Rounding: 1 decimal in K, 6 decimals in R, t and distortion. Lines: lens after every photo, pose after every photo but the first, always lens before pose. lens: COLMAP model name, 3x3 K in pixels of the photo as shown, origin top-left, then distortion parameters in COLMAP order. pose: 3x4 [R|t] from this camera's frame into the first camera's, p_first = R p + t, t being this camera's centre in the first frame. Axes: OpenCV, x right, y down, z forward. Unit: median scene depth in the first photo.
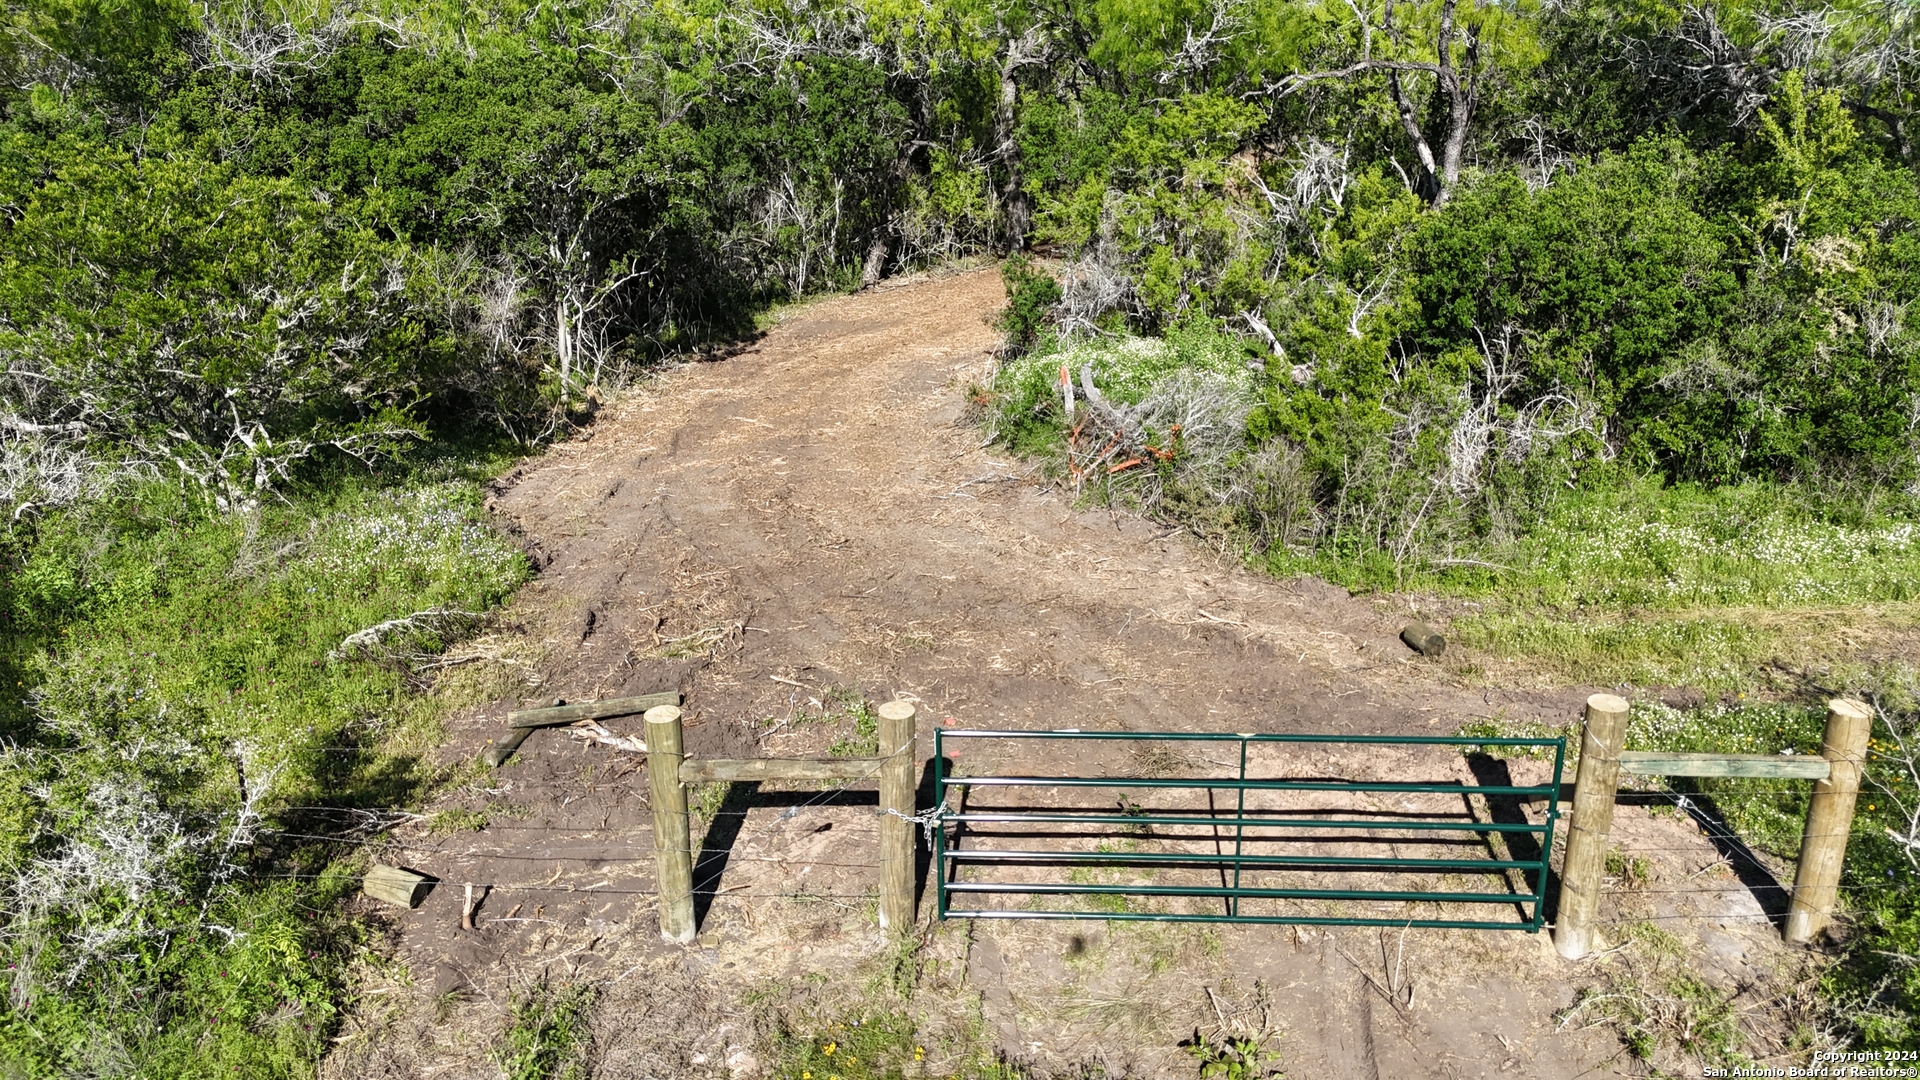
lens RADIAL K [[1271.9, 0, 954.9], [0, 1271.9, 546.8], [0, 0, 1]] dist [0.004717, -0.039183]
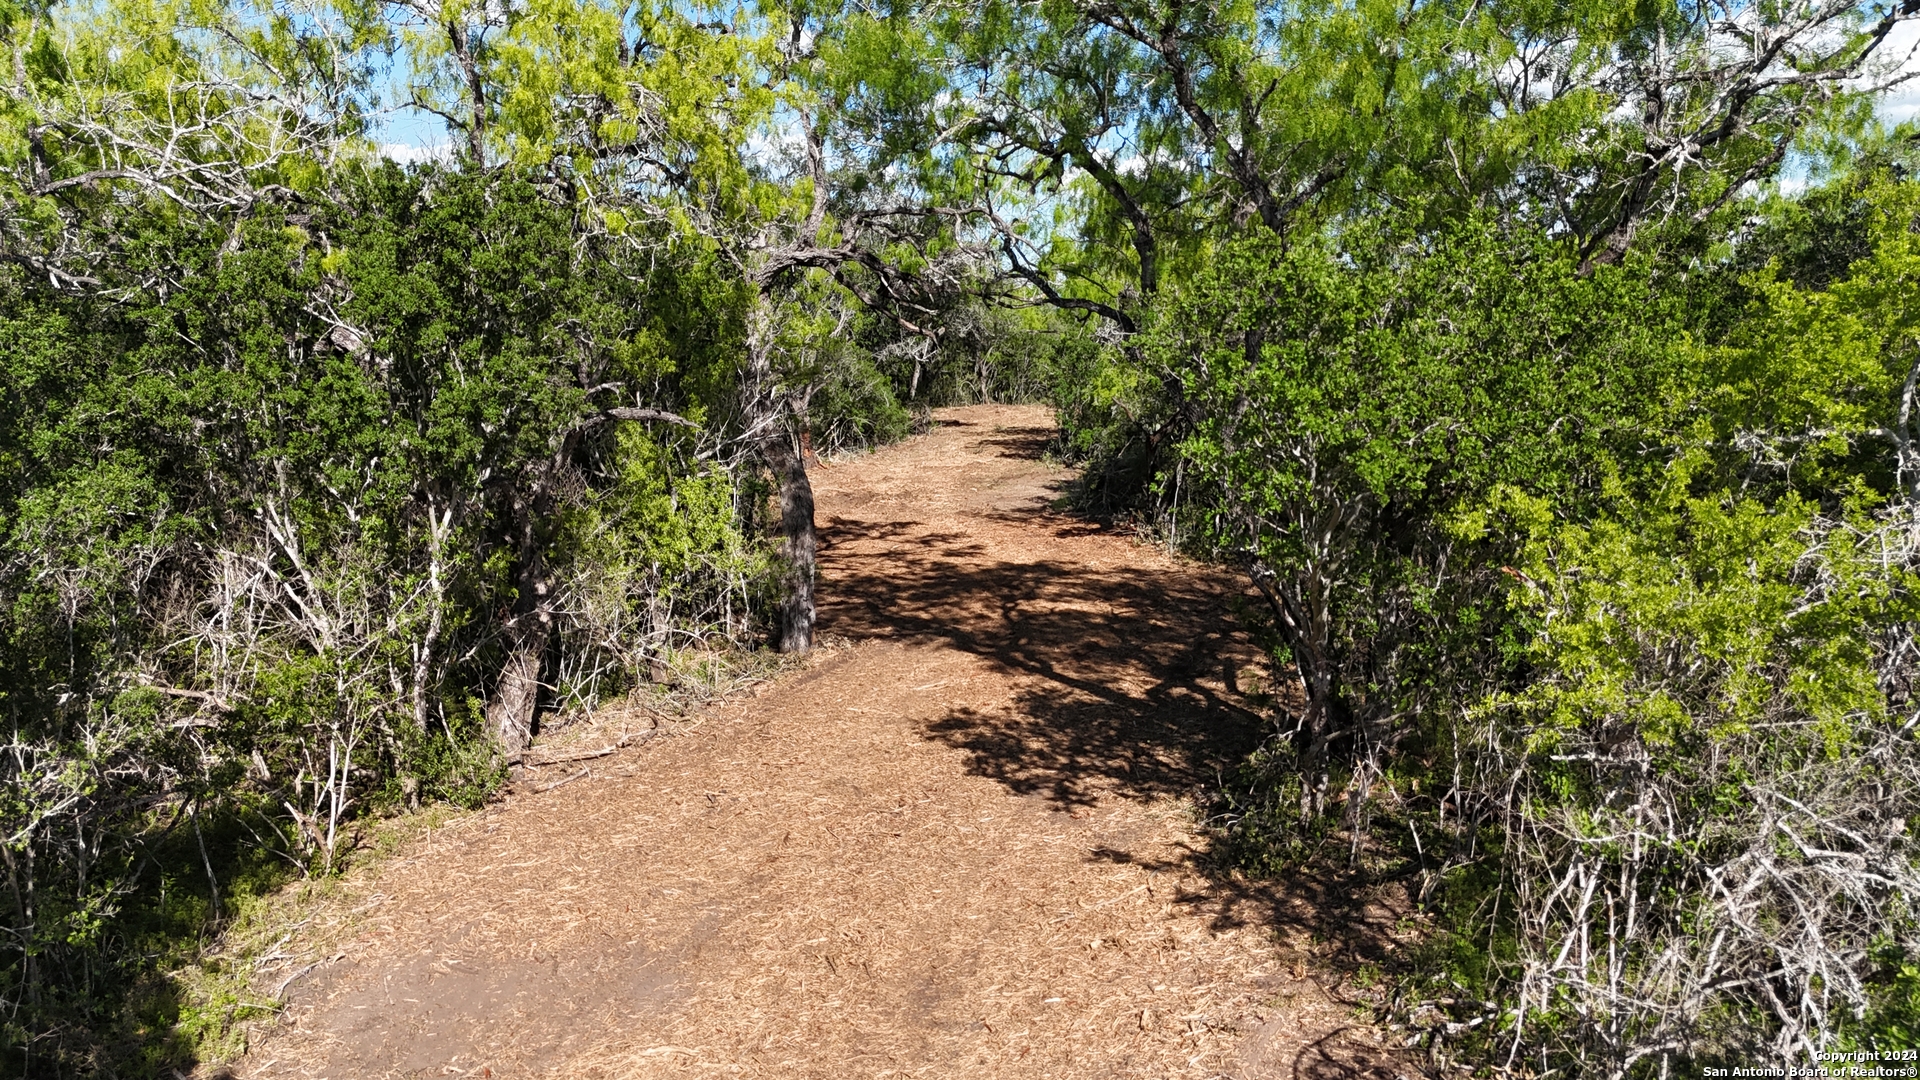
lens RADIAL K [[1271.9, 0, 954.9], [0, 1271.9, 546.8], [0, 0, 1]] dist [0.004717, -0.039183]
pose [[0.918685, -0.049349, 0.391897, -0.091967], [0.134367, 0.972038, -0.192581, -0.177782], [-0.371435, 0.229579, 0.899627, 0.583458]]
